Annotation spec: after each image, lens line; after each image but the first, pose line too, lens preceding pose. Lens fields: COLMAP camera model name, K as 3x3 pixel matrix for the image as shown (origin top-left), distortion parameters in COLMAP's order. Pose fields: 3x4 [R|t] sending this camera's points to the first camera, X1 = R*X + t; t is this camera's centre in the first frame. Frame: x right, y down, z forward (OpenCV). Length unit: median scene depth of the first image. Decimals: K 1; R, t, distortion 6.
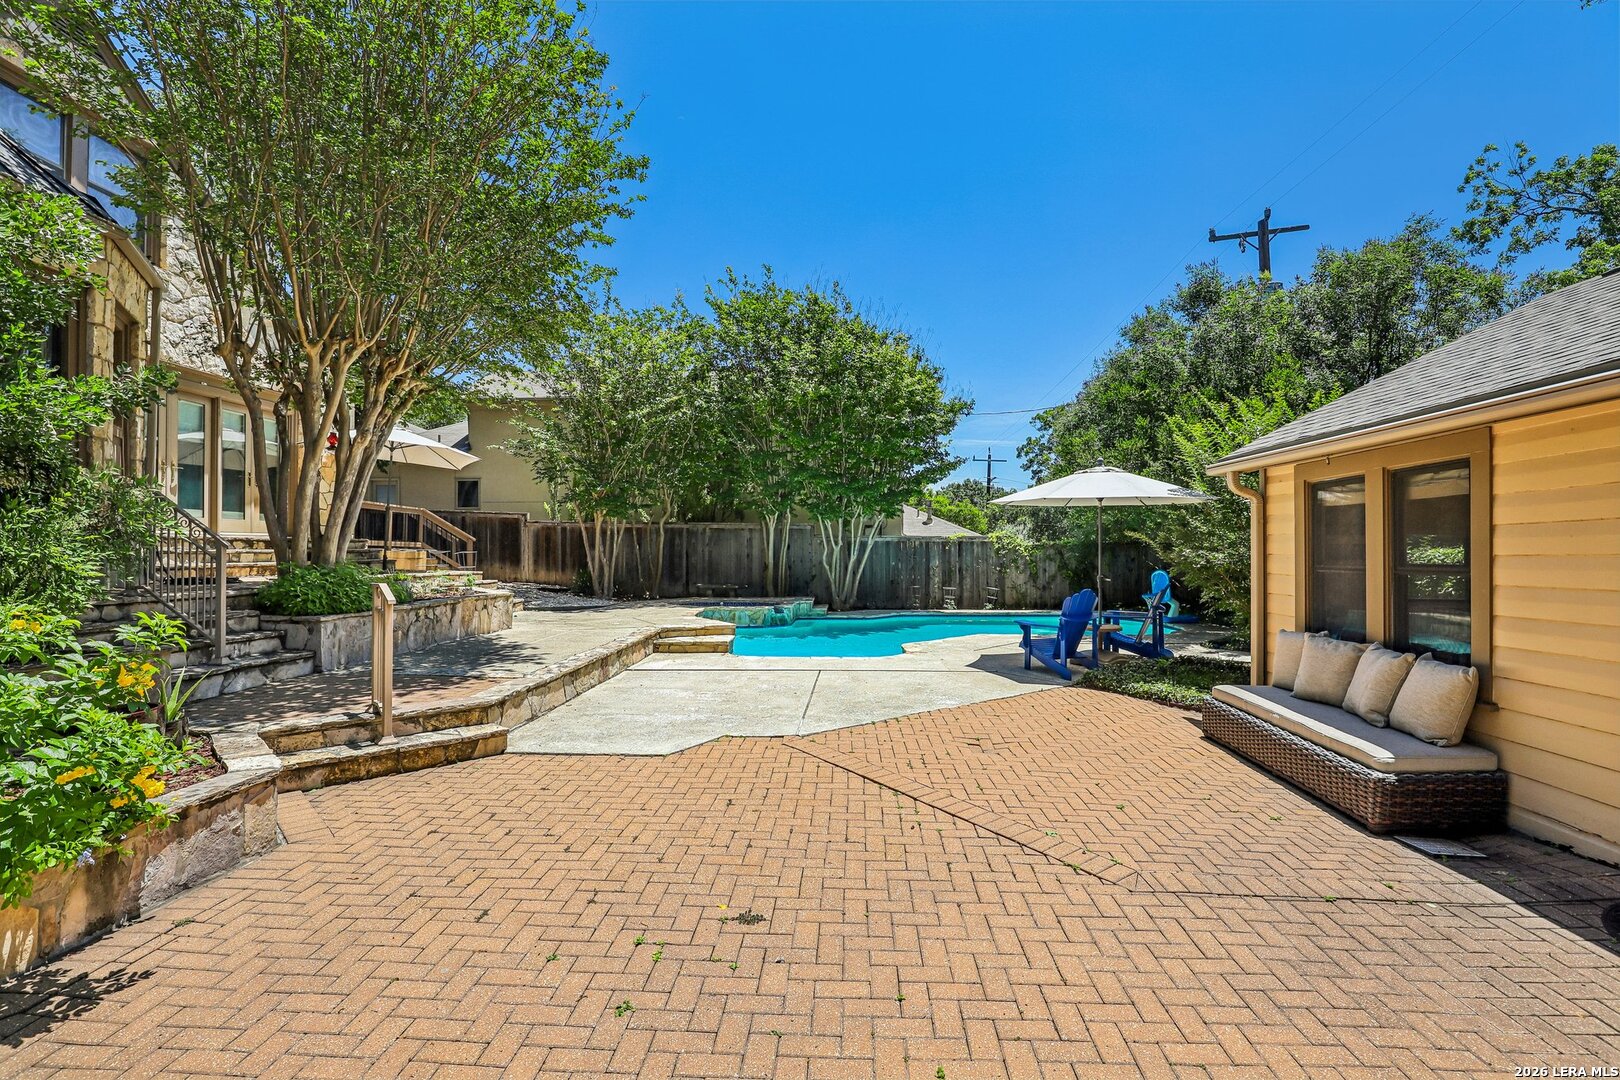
lens RADIAL K [[748.2, 0, 809.1], [0, 748.2, 543.3], [0, 0, 1]] dist [-0.036316, 0.007541]
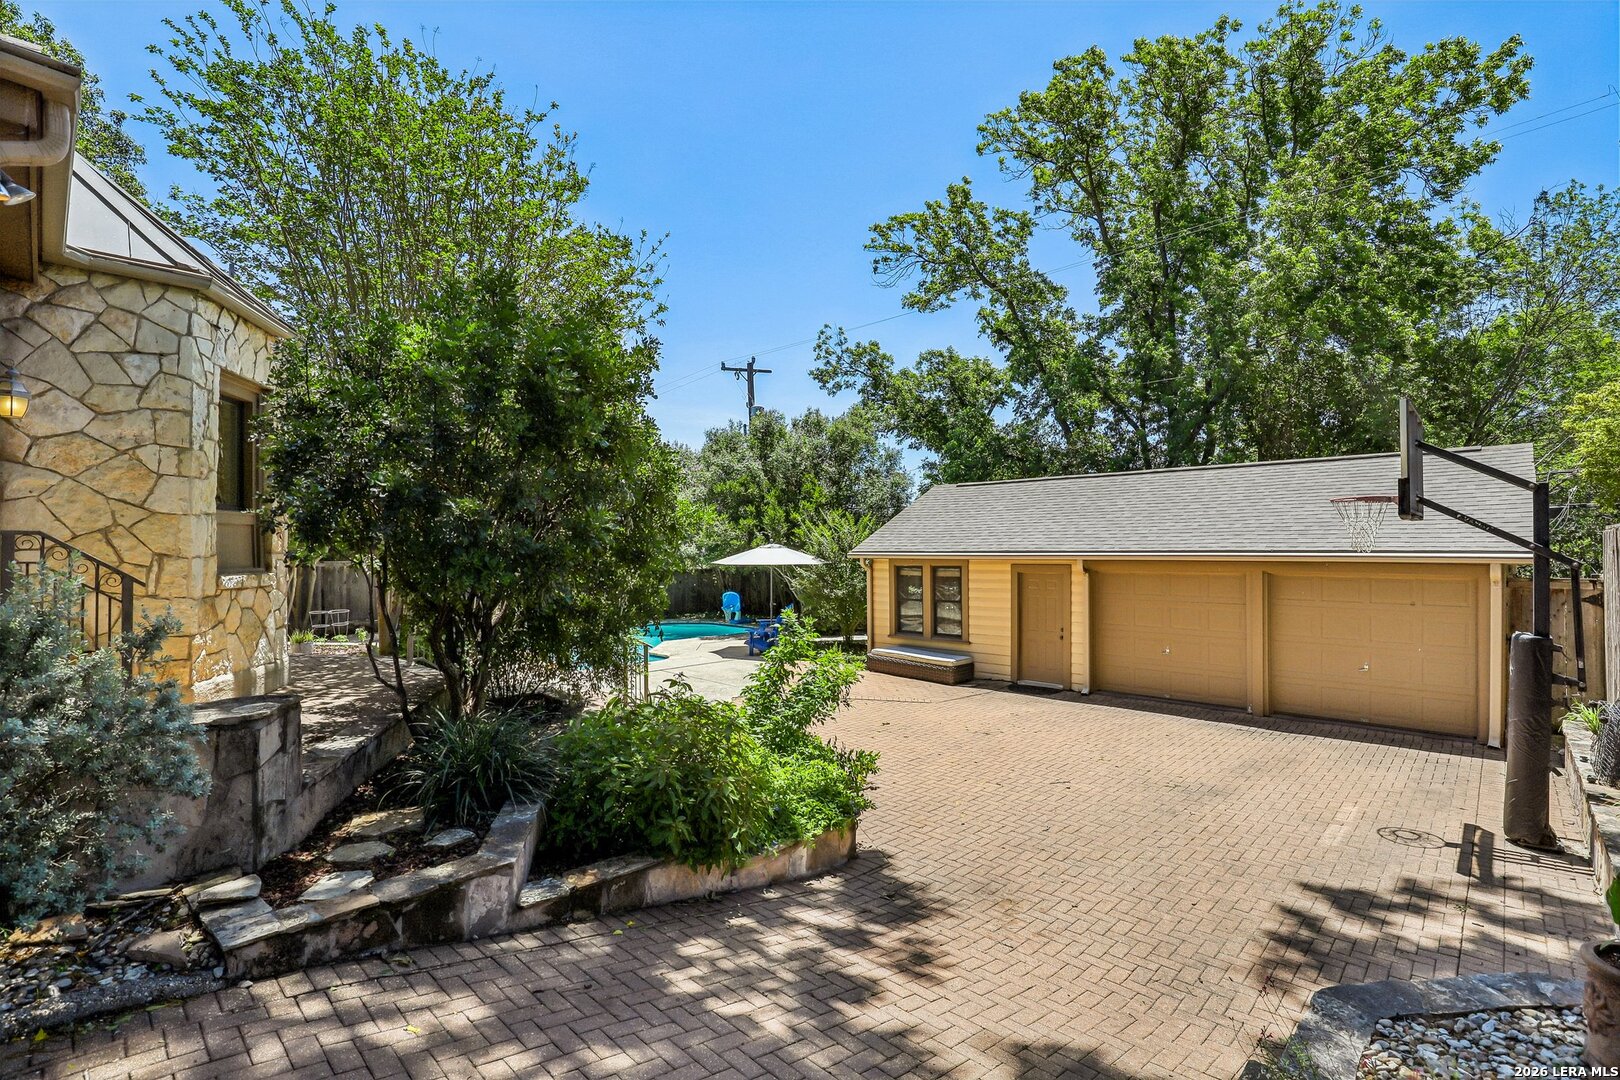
lens RADIAL K [[748.2, 0, 822.0], [0, 748.2, 549.3], [0, 0, 1]] dist [-0.036316, 0.007541]
pose [[0.657145, -0.007119, 0.753731, -0.481565], [-0.000738, 0.999949, 0.010088, -0.055084], [-0.753764, -0.007186, 0.657106, -0.169724]]
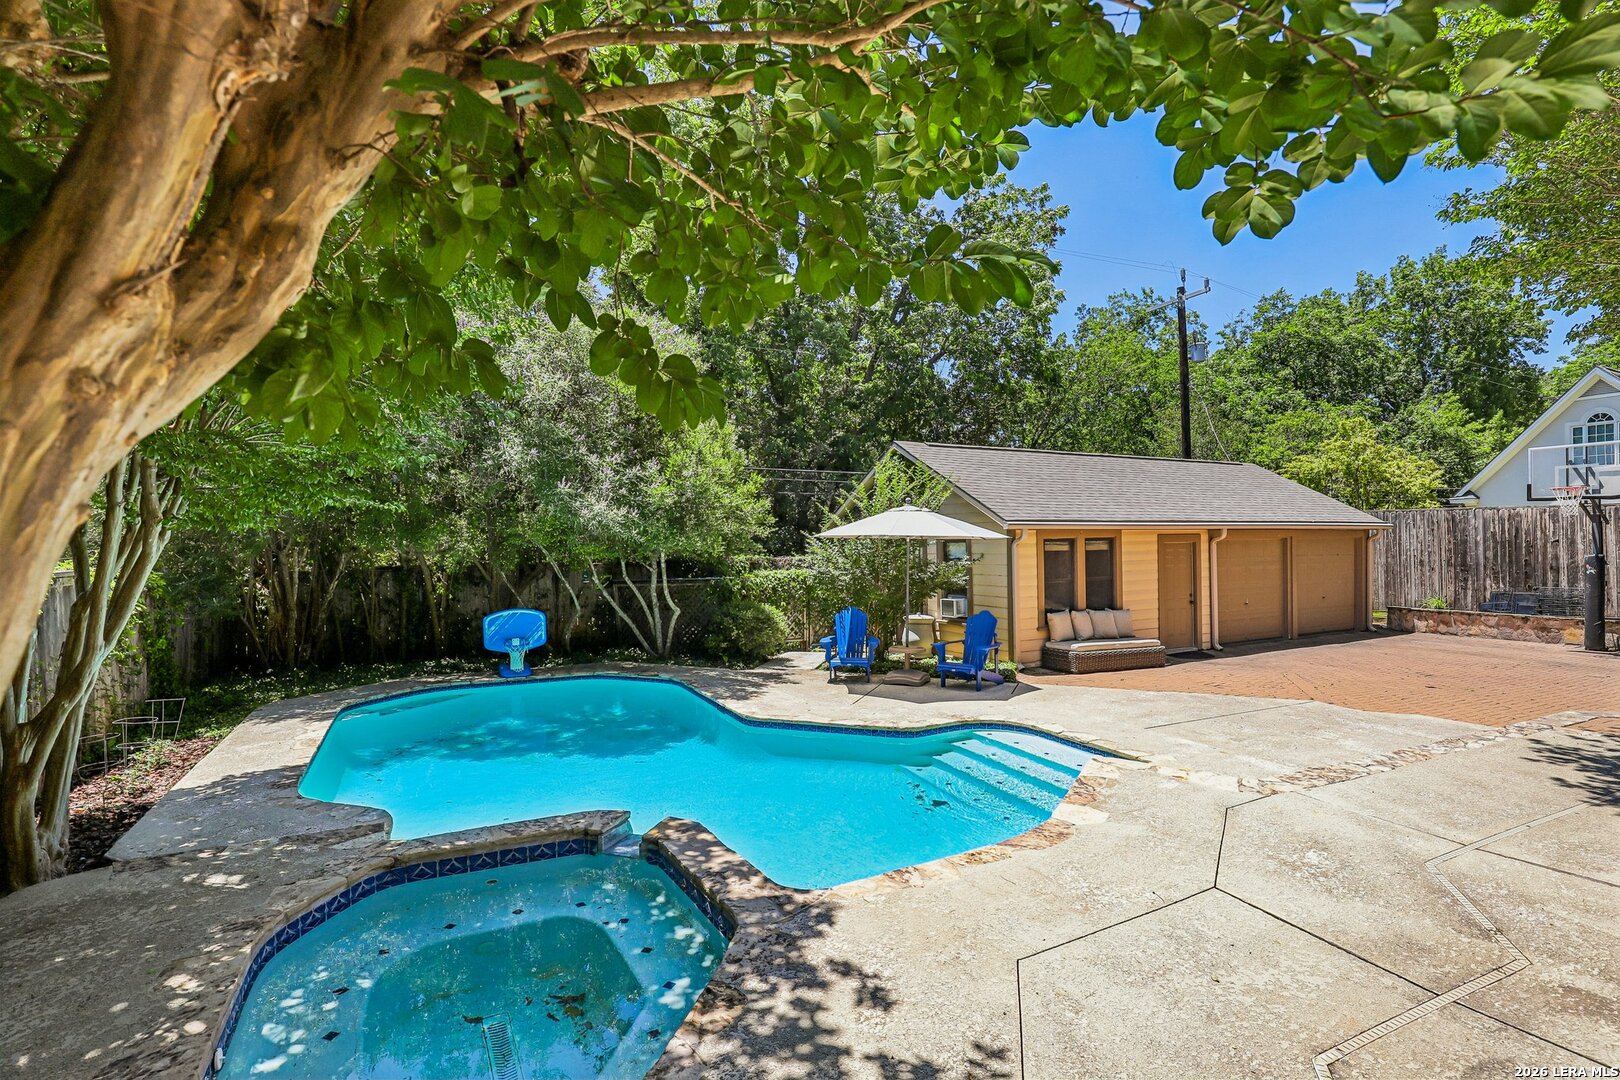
lens RADIAL K [[785.2, 0, 819.2], [0, 785.2, 542.2], [0, 0, 1]] dist [-0.025046, 0.000471]
pose [[-0.505432, 0.005529, 0.862848, -0.284840], [0.003074, 0.999985, -0.004607, -0.021534], [-0.862861, 0.000324, -0.505442, 0.875230]]
